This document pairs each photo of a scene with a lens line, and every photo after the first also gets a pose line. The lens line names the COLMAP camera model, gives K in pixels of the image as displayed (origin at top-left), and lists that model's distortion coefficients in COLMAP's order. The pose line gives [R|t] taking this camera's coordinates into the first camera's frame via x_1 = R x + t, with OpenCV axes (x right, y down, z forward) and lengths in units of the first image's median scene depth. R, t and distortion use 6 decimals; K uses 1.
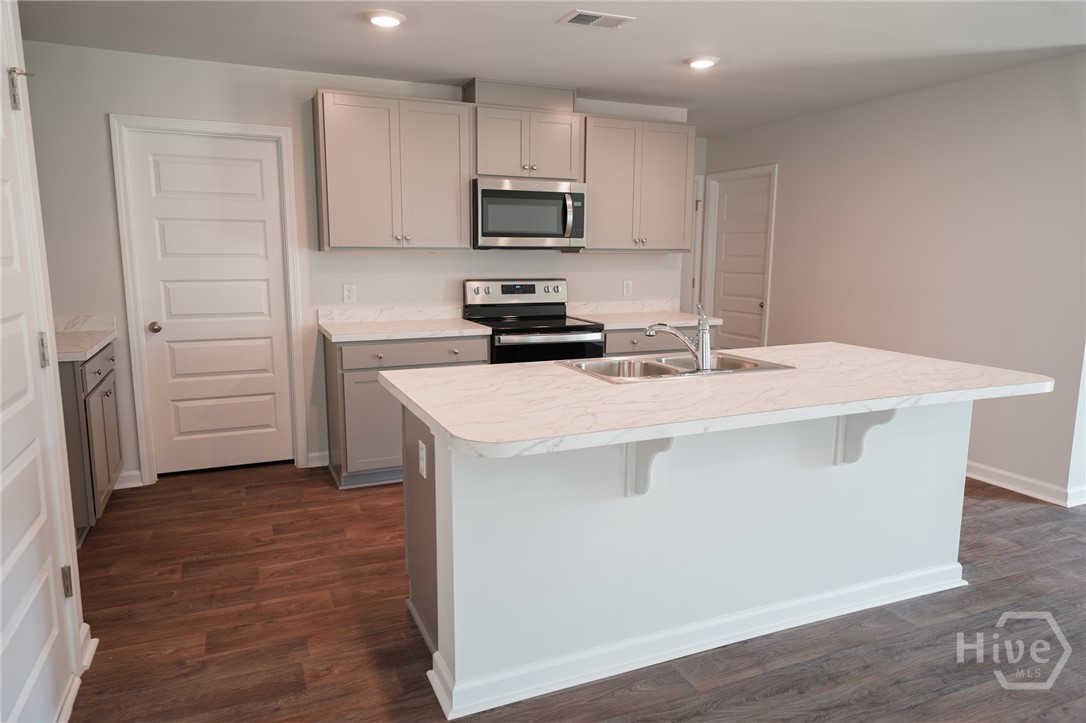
lens RADIAL K [[693.1, 0, 543.0], [0, 693.1, 361.5], [0, 0, 1]] dist [0.028532, -0.000386]
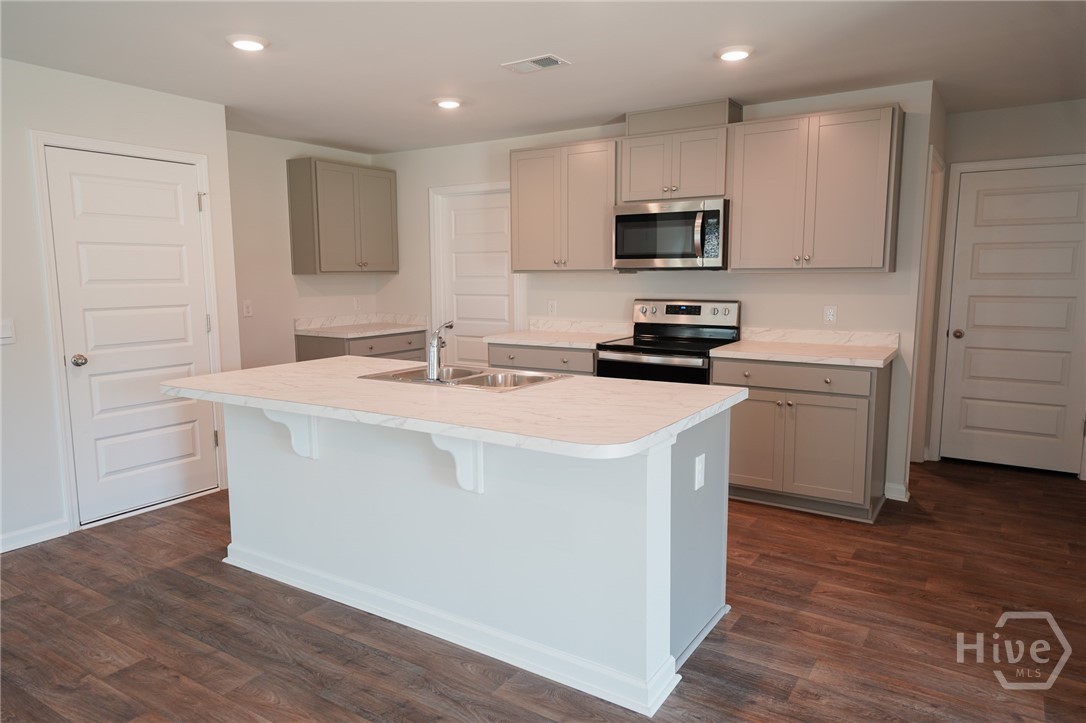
lens RADIAL K [[701.8, 0, 565.9], [0, 701.8, 373.3], [0, 0, 1]] dist [0.003649, 0.003695]
pose [[0.567074, 0.108561, -0.816481, 0.698530], [-0.121913, 0.991420, 0.047148, -0.041655], [0.814594, 0.072803, 0.575444, 0.293541]]
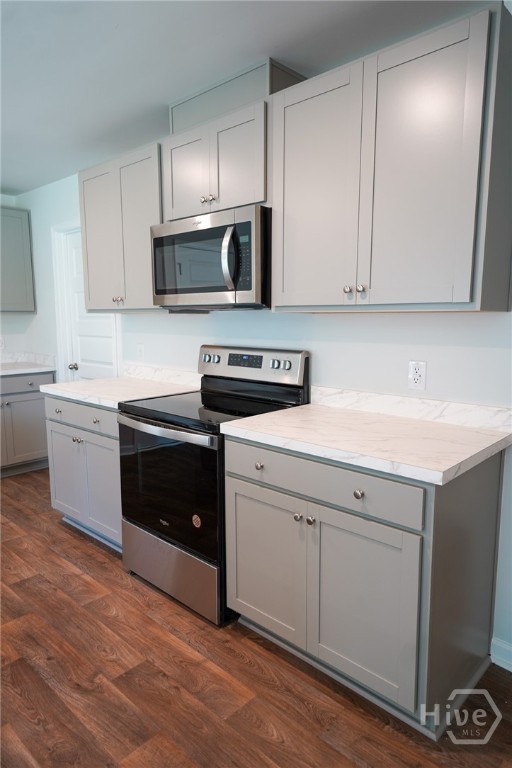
lens RADIAL K [[496.3, 0, 254.3], [0, 496.3, 413.9], [0, 0, 1]] dist [0.003649, 0.003695]
pose [[0.382198, 0.175114, -0.907337, 0.486901], [-0.137364, 0.981738, 0.131611, -0.120638], [0.913814, 0.074334, 0.399273, 0.792036]]
